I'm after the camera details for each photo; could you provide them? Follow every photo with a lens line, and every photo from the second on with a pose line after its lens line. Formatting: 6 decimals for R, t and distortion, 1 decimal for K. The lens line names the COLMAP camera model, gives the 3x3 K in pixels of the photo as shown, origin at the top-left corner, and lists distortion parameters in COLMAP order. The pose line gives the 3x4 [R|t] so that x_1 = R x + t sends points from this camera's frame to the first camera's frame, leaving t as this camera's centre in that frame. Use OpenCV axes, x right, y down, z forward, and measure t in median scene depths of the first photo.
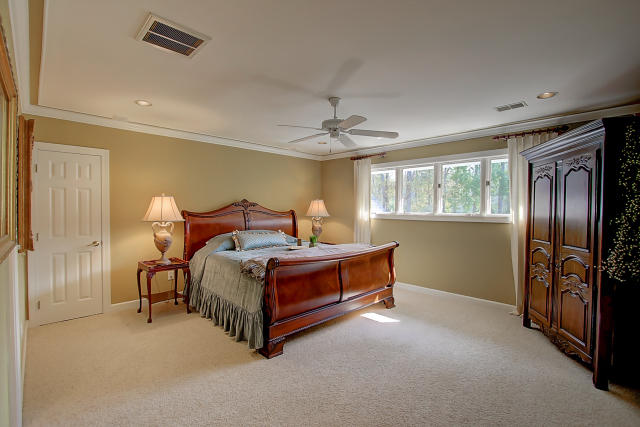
lens RADIAL K [[293.2, 0, 325.0], [0, 293.2, 211.8], [0, 0, 1]] dist [0.003147, 0.000227]
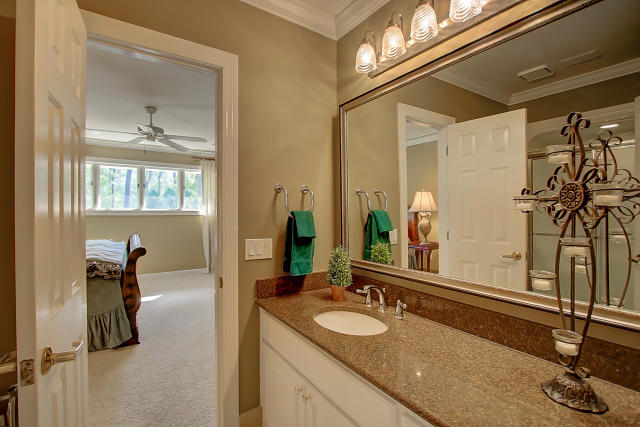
lens RADIAL K [[293.2, 0, 320.1], [0, 293.2, 211.0], [0, 0, 1]] dist [0.003147, 0.000227]
pose [[0.186294, -0.005637, 0.982478, -0.734586], [-0.000105, 0.999983, 0.005757, 0.008185], [-0.982494, -0.001175, 0.186290, 0.103612]]
